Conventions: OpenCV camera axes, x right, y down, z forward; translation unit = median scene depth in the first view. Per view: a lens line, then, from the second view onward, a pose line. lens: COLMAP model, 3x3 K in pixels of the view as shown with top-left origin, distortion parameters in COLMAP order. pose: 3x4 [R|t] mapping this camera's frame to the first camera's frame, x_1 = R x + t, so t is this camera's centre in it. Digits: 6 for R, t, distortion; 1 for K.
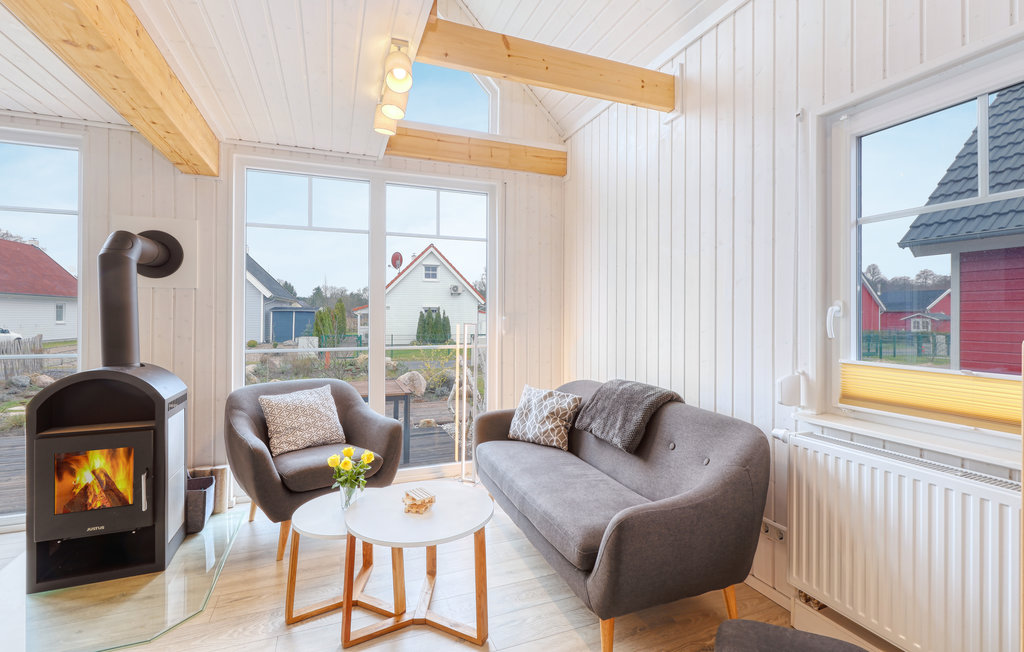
lens RADIAL K [[467.8, 0, 513.5], [0, 467.8, 318.0], [0, 0, 1]] dist [0.003861, 0.000108]
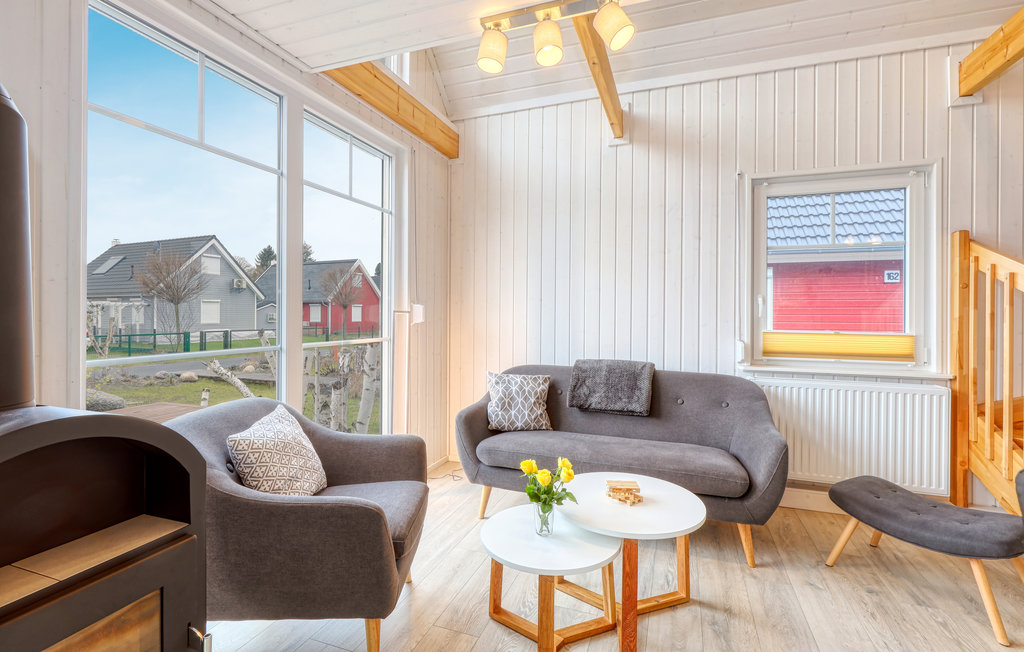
lens RADIAL K [[467.8, 0, 512.4], [0, 467.8, 322.9], [0, 0, 1]] dist [0.003861, 0.000108]
pose [[0.654016, -0.013181, 0.756366, -0.734702], [0.000581, 0.999857, 0.016922, 0.021888], [-0.756480, -0.010628, 0.653930, 0.380482]]
